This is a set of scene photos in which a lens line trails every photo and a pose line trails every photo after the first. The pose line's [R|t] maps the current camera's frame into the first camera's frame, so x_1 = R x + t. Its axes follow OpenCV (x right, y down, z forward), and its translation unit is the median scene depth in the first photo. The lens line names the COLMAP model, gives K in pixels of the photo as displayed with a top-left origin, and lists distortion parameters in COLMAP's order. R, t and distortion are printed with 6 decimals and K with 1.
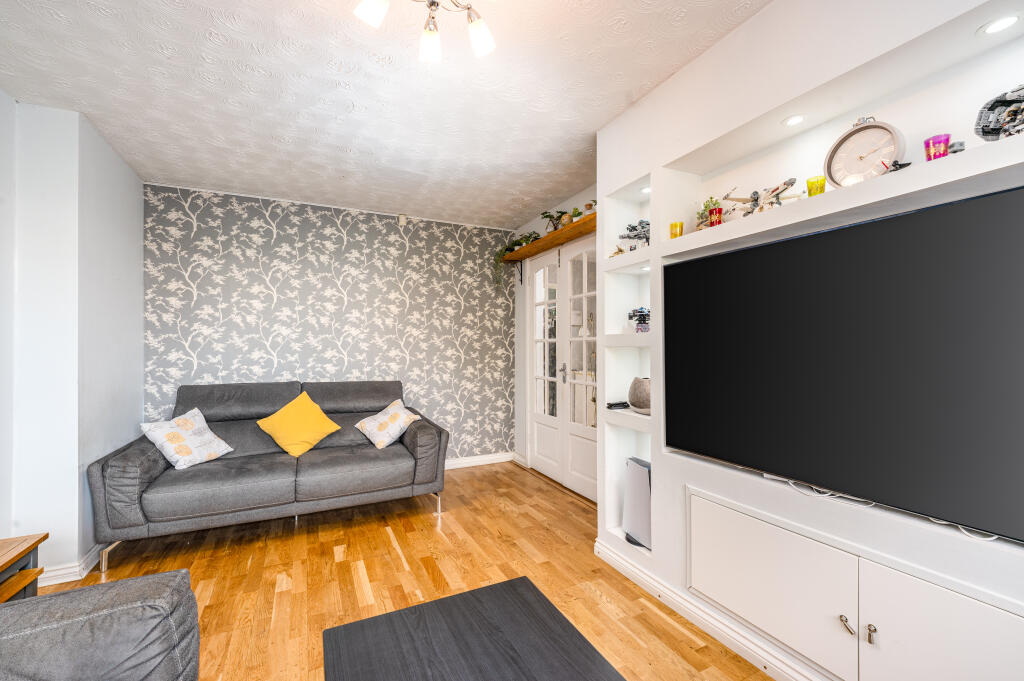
lens RADIAL K [[421.0, 0, 513.6], [0, 421.0, 345.9], [0, 0, 1]] dist [0.001625, -0.000459]
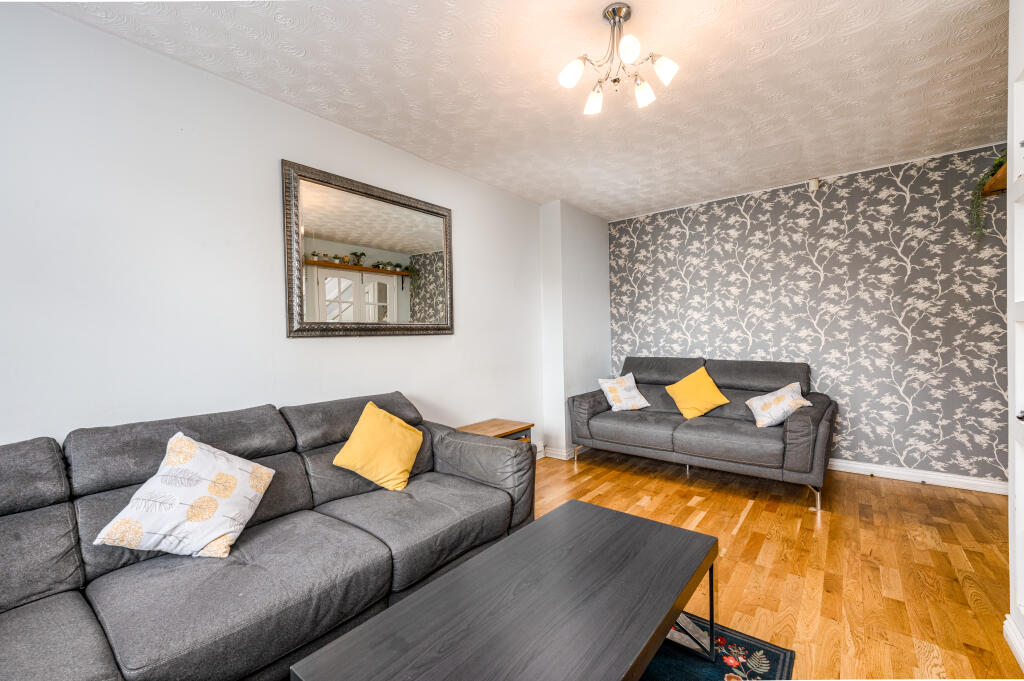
lens RADIAL K [[421.0, 0, 513.6], [0, 421.0, 345.9], [0, 0, 1]] dist [0.001625, -0.000459]
pose [[0.418365, 0.018332, -0.908094, 0.344680], [0.021579, 0.999313, 0.030115, 0.004449], [0.908023, -0.032195, 0.417682, 0.038609]]
